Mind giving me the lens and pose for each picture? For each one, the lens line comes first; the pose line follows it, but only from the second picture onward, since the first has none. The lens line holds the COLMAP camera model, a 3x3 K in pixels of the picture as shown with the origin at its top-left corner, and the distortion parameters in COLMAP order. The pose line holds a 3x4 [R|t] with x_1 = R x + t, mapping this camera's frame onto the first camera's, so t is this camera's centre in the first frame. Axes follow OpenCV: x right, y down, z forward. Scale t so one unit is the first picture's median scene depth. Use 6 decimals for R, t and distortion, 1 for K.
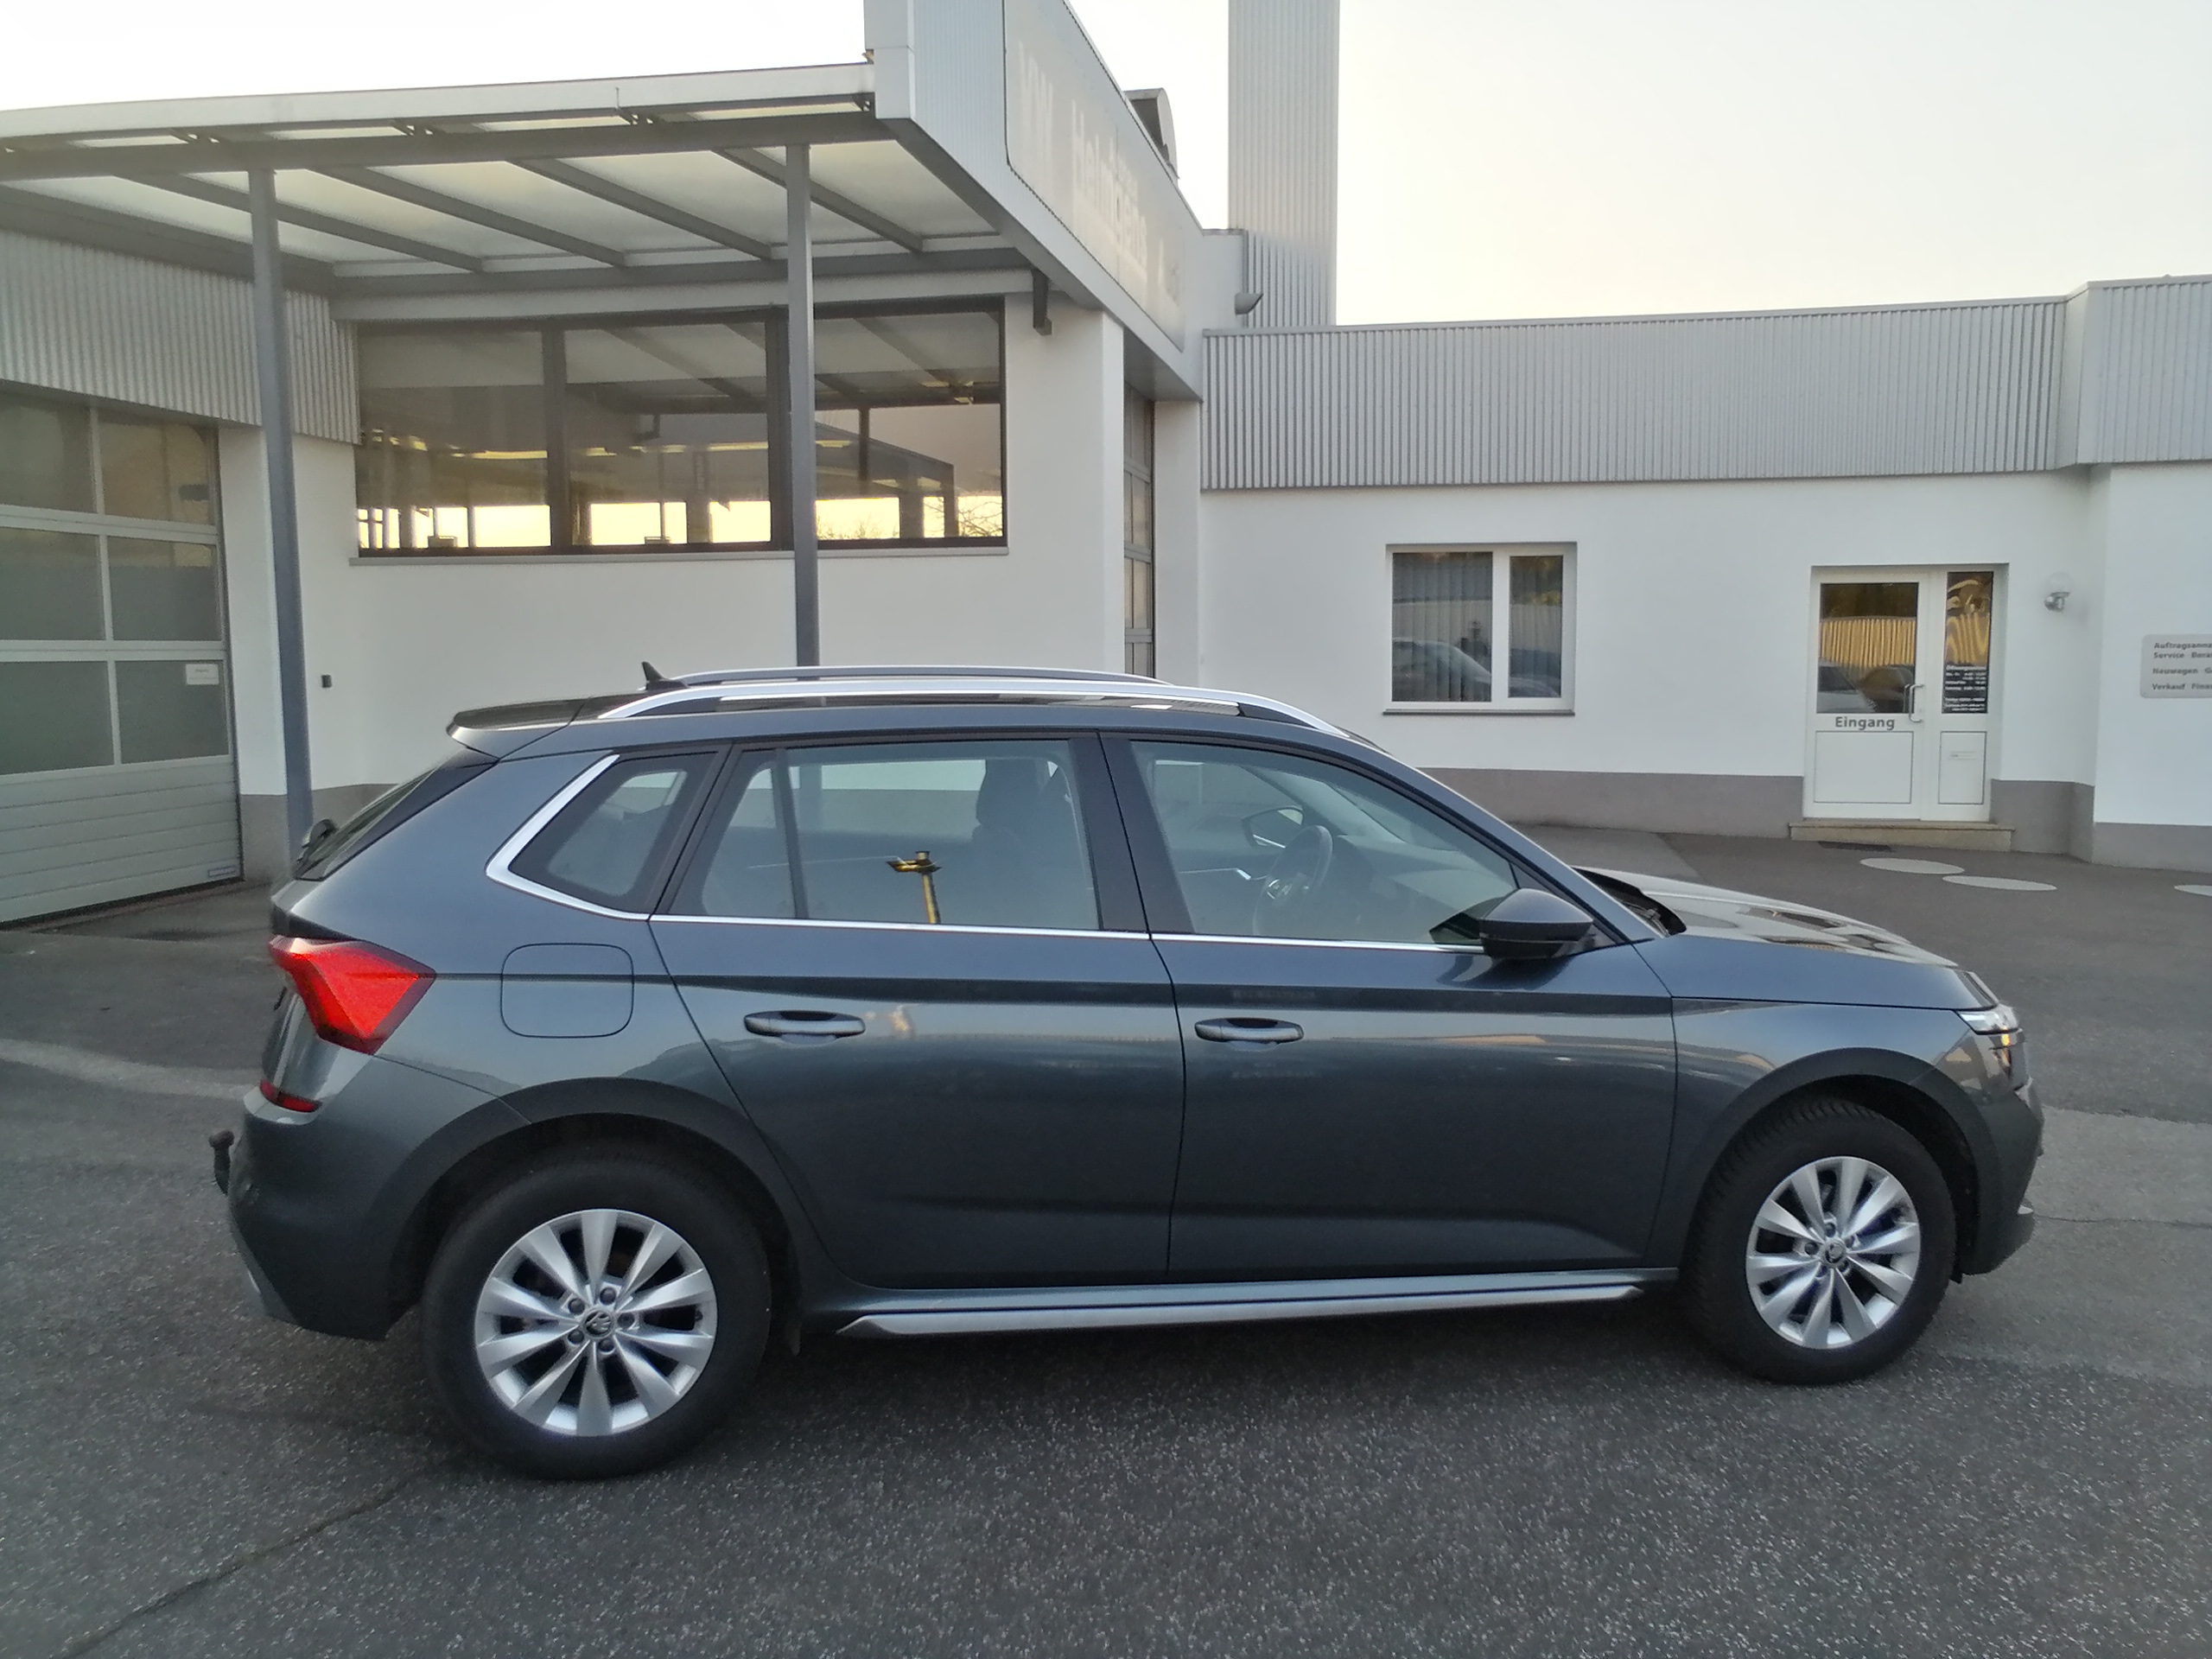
lens RADIAL K [[1727.8, 0, 1117.8], [0, 1727.8, 817.0], [0, 0, 1]] dist [-0.010048, 0.071986]
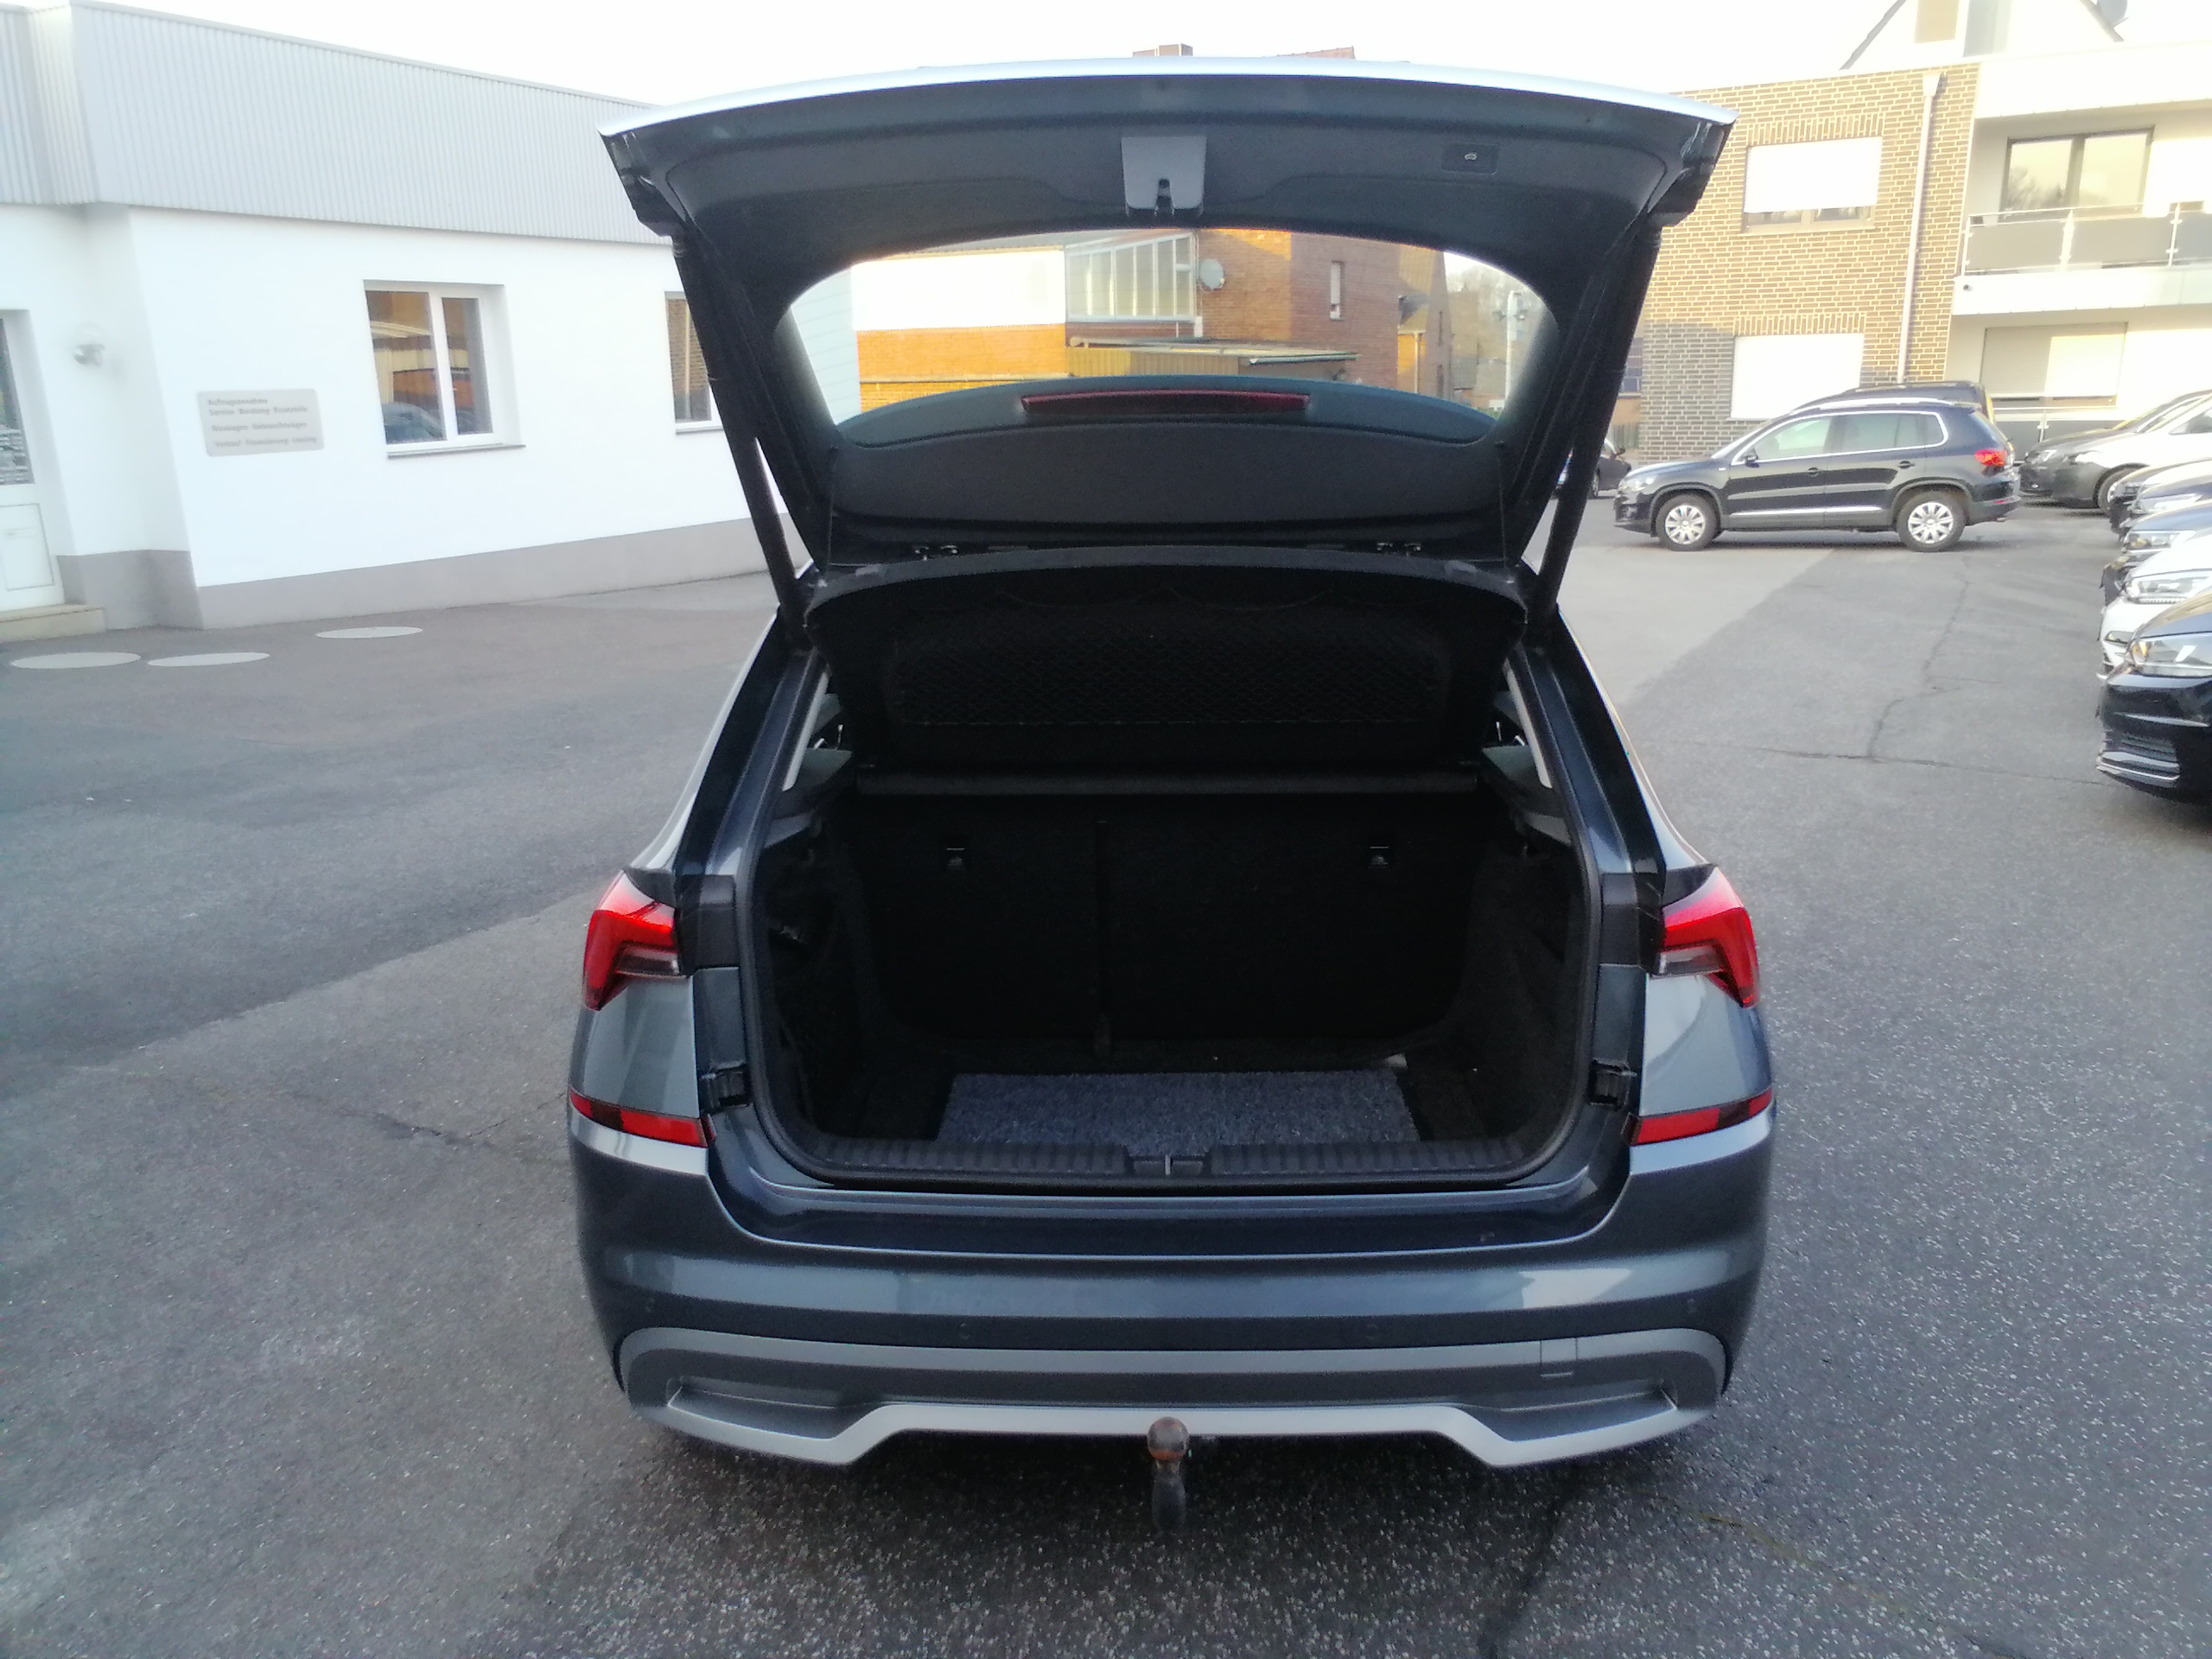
lens RADIAL K [[1727.8, 0, 1121.3], [0, 1727.8, 816.6], [0, 0, 1]] dist [-0.010048, 0.071986]
pose [[0.251959, -0.253619, 0.933913, -0.327686], [0.124657, 0.965514, 0.228570, -0.038769], [-0.959676, 0.058828, 0.274885, 0.292881]]
